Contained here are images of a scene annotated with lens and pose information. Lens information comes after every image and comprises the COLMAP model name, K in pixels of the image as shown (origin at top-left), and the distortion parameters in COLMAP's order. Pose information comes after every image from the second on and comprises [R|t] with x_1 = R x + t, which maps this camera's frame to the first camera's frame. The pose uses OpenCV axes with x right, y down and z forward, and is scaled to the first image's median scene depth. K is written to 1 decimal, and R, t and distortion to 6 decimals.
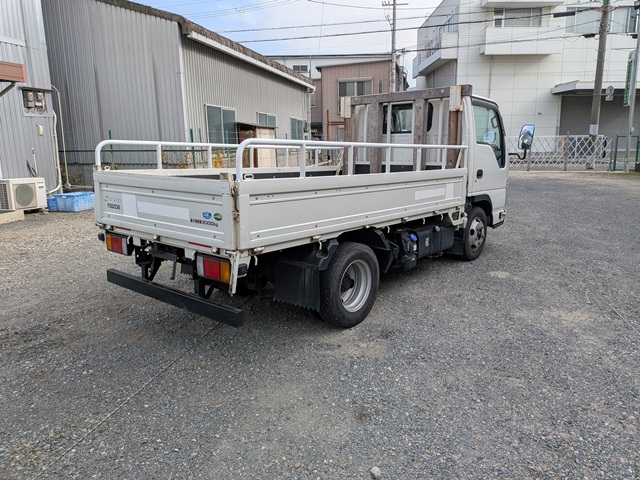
lens RADIAL K [[457.2, 0, 334.6], [0, 457.2, 232.0], [0, 0, 1]] dist [0.002980, -0.004314]
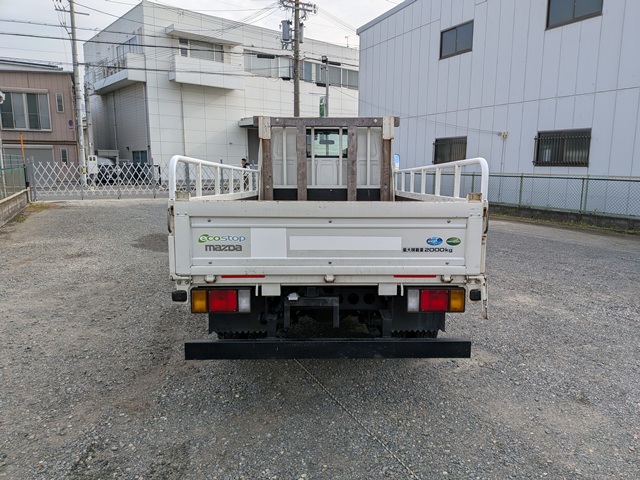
lens RADIAL K [[461.4, 0, 320.0], [0, 461.4, 240.0], [0, 0, 1]] dist [0.059481, -0.079888]
pose [[0.767650, -0.083729, 0.635376, -0.167281], [0.111189, 0.993793, -0.003376, -0.009902], [-0.631150, 0.073238, 0.772195, 0.069853]]
